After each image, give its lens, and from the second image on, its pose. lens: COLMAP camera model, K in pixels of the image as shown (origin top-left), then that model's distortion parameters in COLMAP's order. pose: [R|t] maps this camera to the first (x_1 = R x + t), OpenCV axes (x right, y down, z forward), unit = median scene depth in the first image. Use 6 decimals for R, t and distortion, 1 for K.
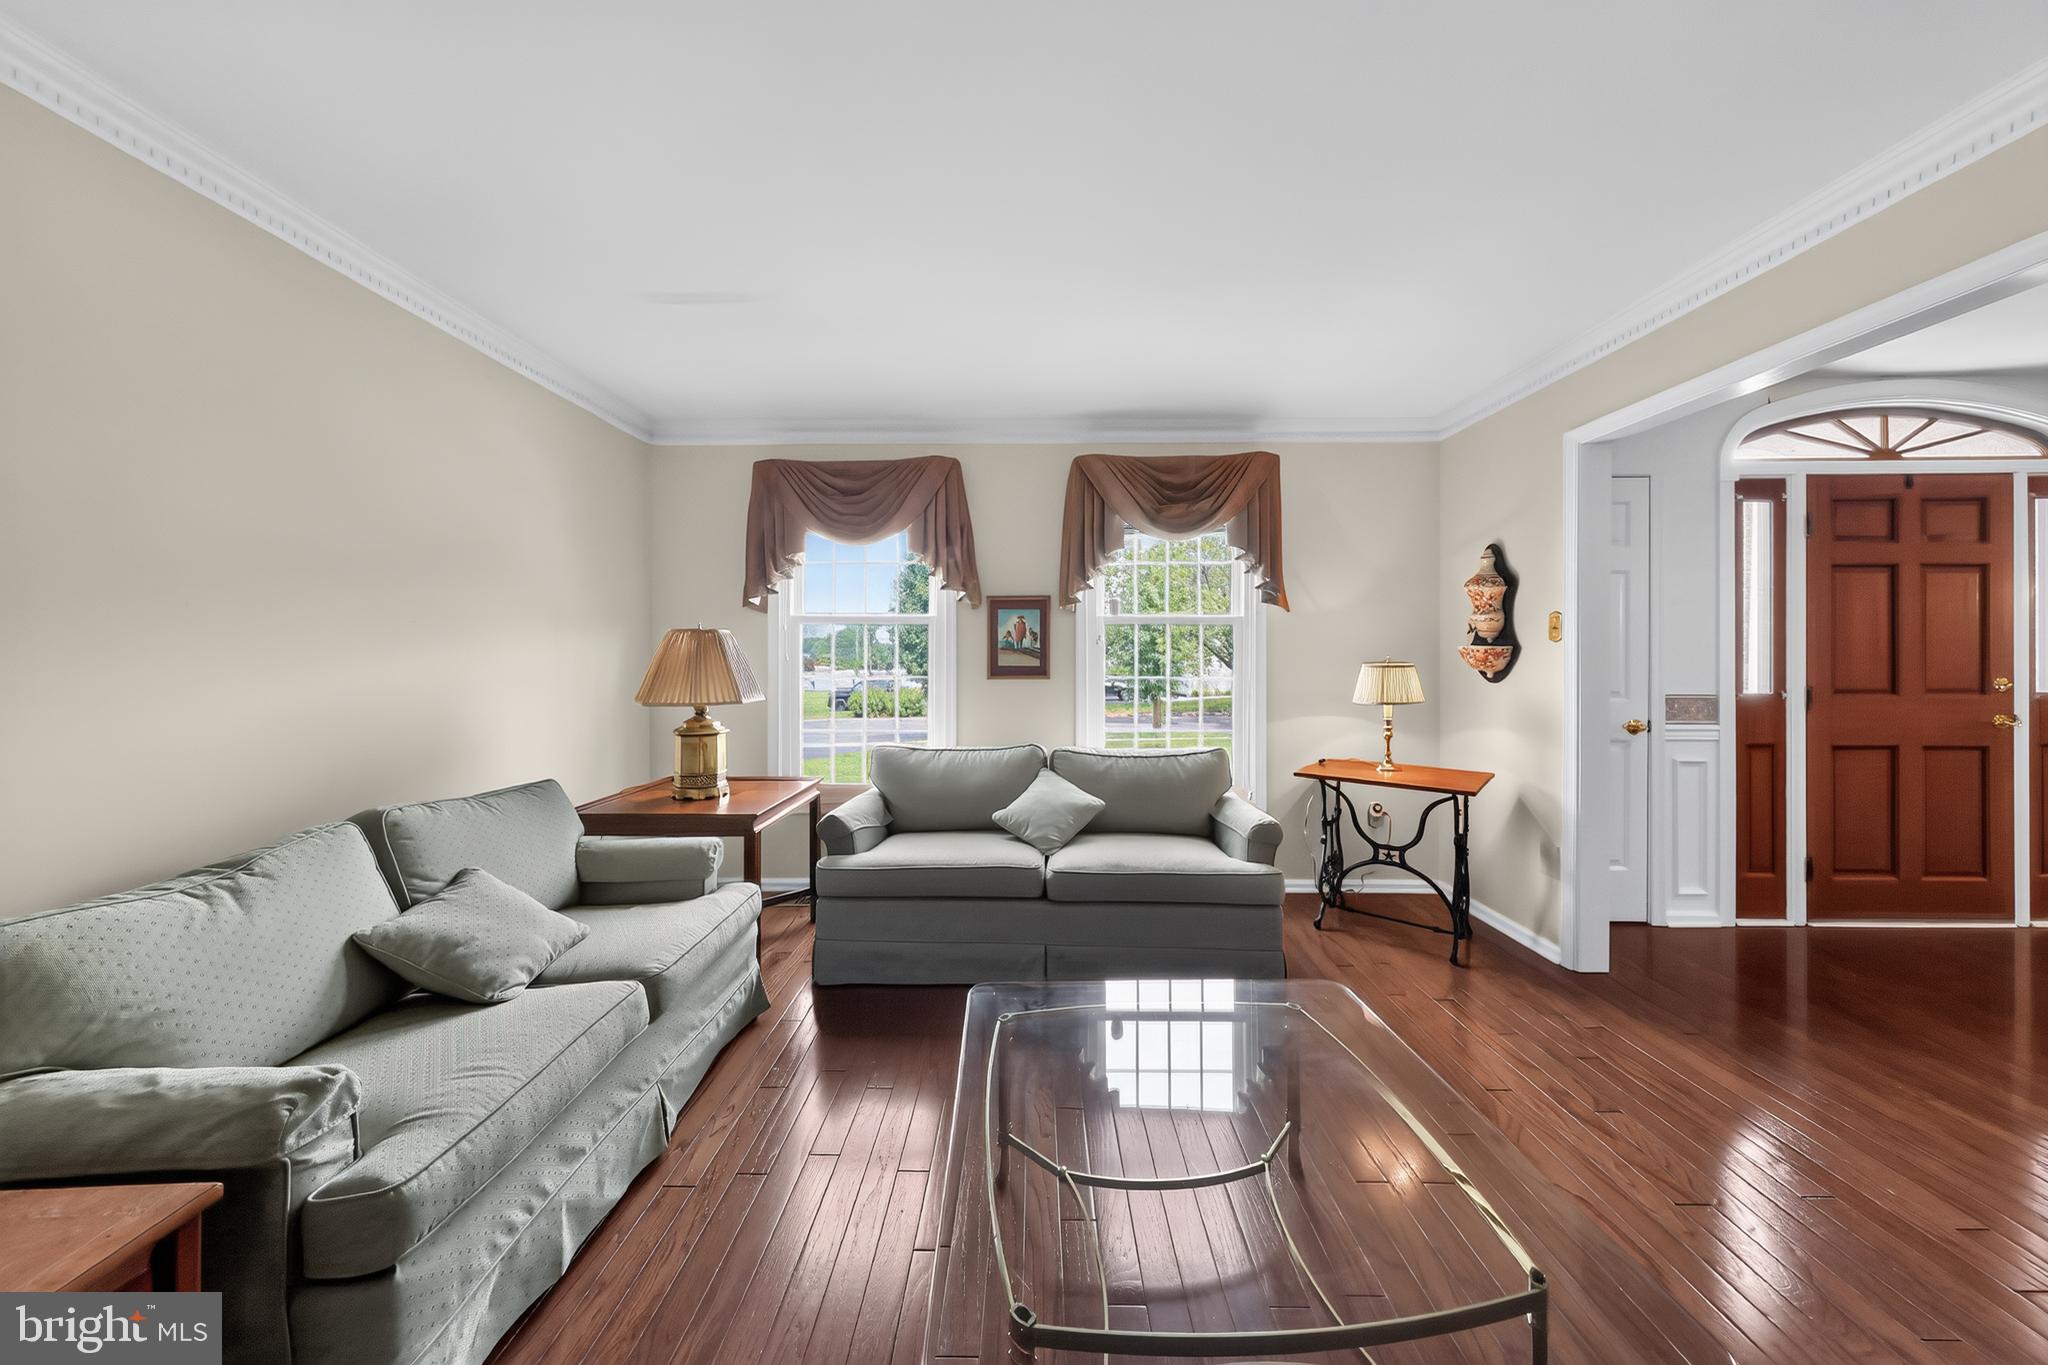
lens RADIAL K [[658.8, 0, 1064.0], [0, 658.8, 663.8], [0, 0, 1]] dist [0.000907, 0.000094]
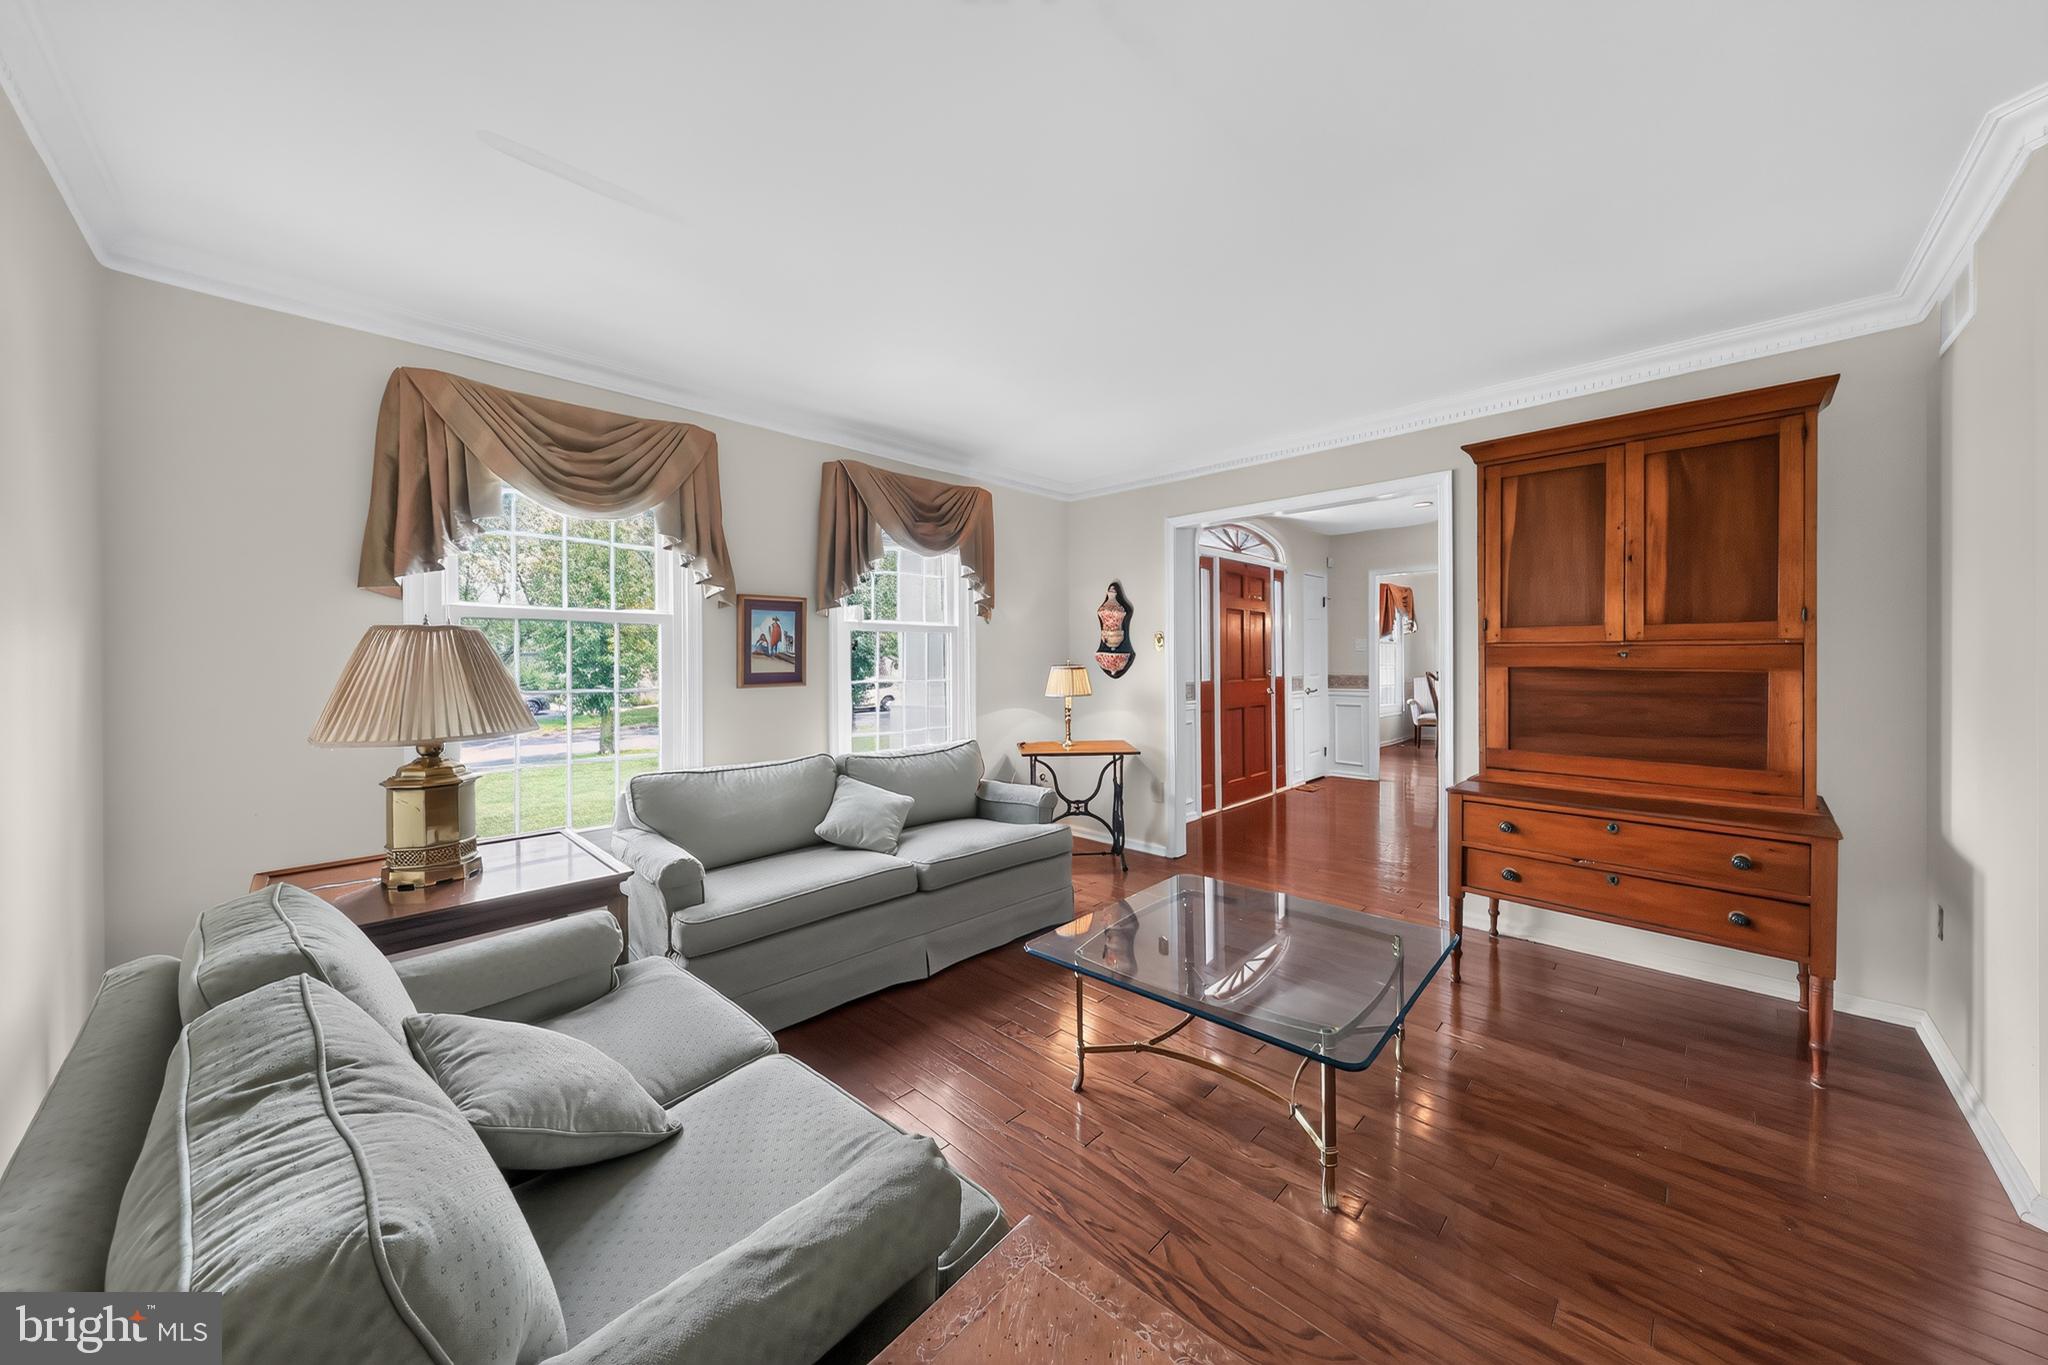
lens RADIAL K [[658.8, 0, 1064.0], [0, 658.8, 663.8], [0, 0, 1]] dist [0.000907, 0.000094]
pose [[0.693204, -0.007788, 0.720699, -0.459407], [0.010296, 0.999947, 0.000902, -0.005712], [-0.720668, 0.006795, 0.693247, 0.073905]]
